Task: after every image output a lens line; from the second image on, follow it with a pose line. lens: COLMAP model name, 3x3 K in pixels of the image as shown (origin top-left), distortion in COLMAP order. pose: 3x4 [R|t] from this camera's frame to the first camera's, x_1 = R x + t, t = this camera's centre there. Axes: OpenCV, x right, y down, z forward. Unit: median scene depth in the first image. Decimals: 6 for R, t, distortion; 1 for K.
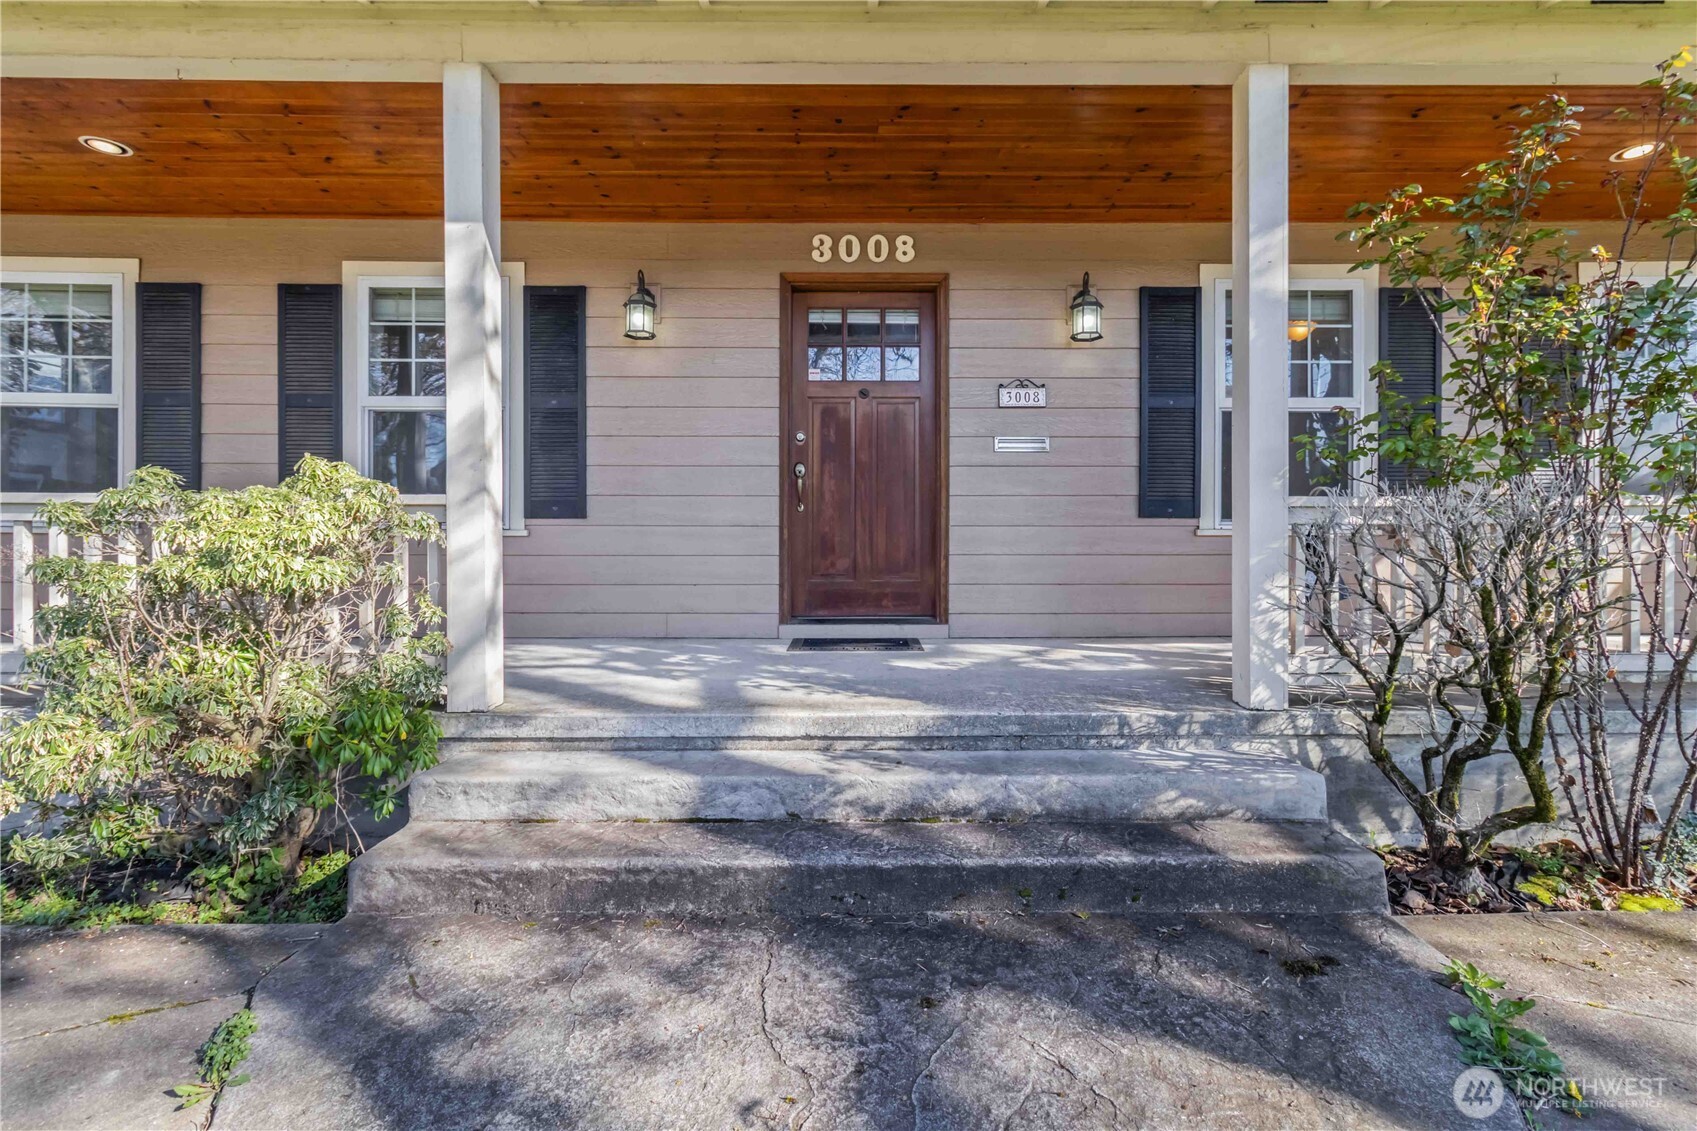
lens RADIAL K [[788.2, 0, 870.5], [0, 788.2, 540.5], [0, 0, 1]] dist [0.009597, 0.000176]
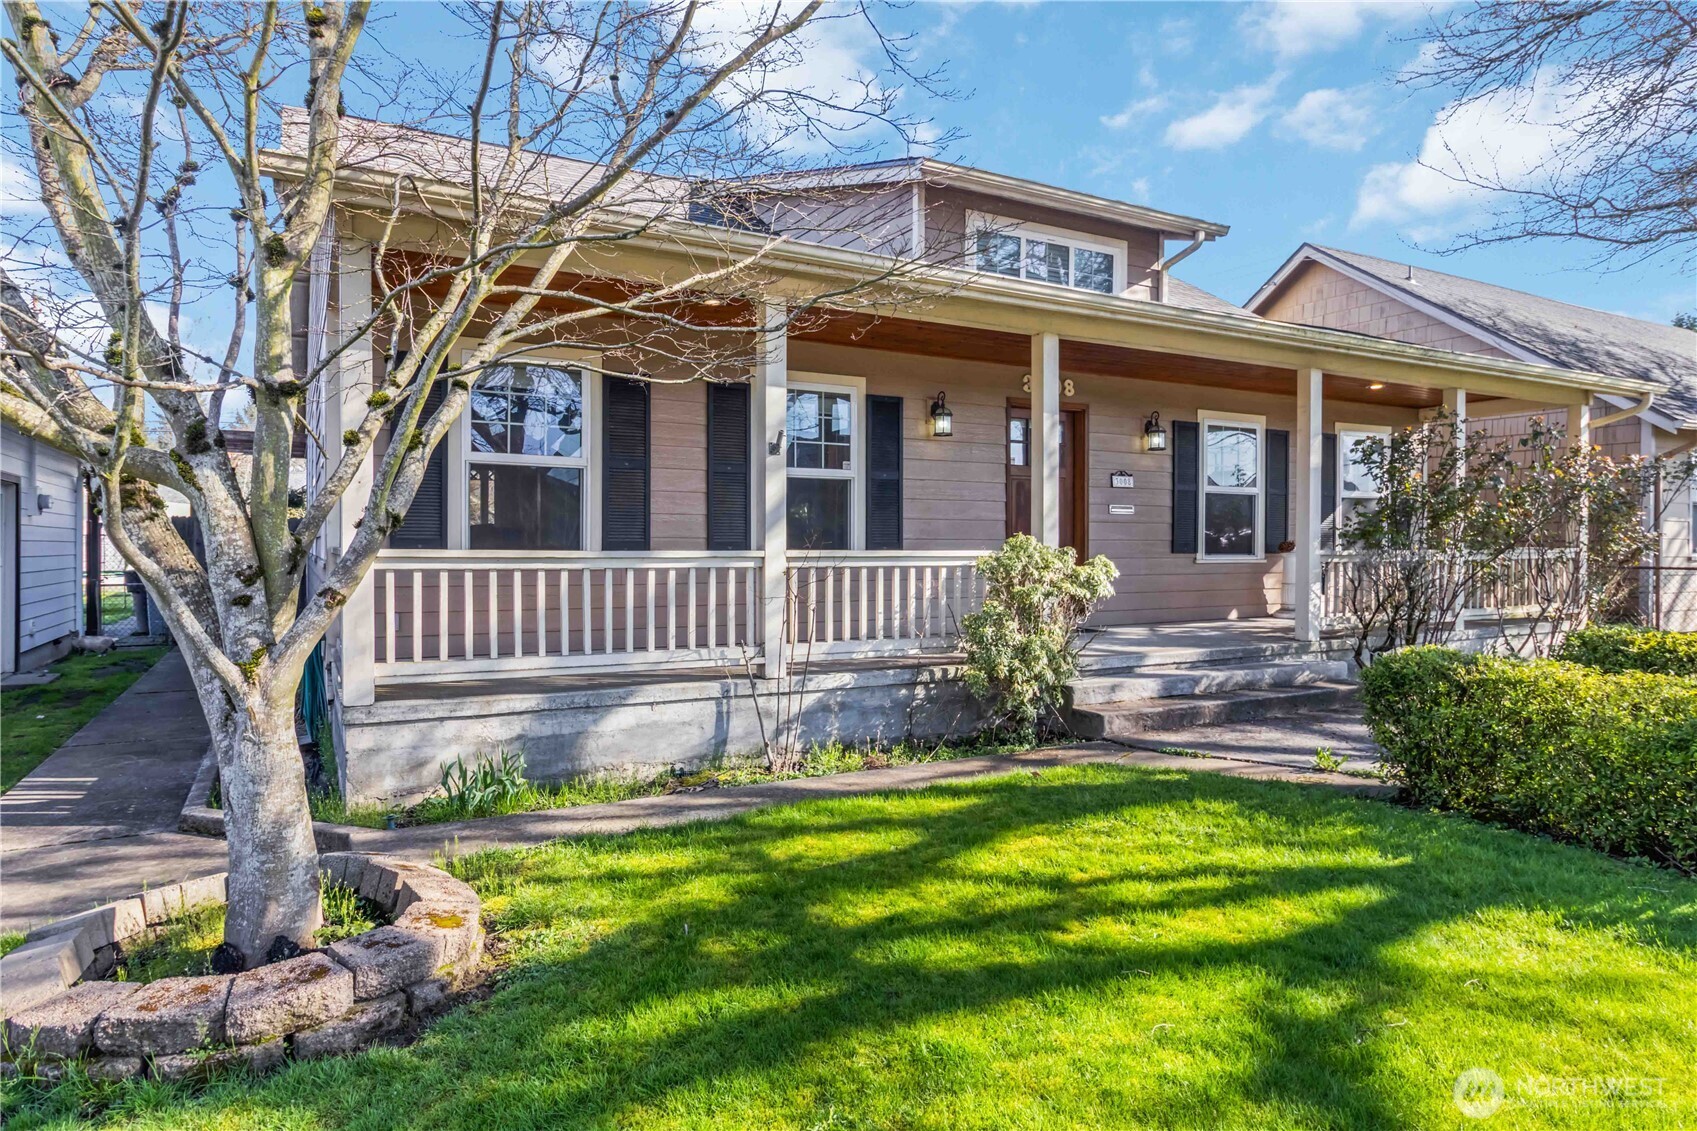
lens RADIAL K [[999.6, 0, 848.5], [0, 999.6, 565.5], [0, 0, 1]] dist [0.000789, -0.000231]
pose [[0.876717, -0.008488, 0.480932, -1.348483], [0.002075, 0.999902, 0.013865, -0.034197], [-0.481002, -0.011158, 0.876648, -0.589672]]
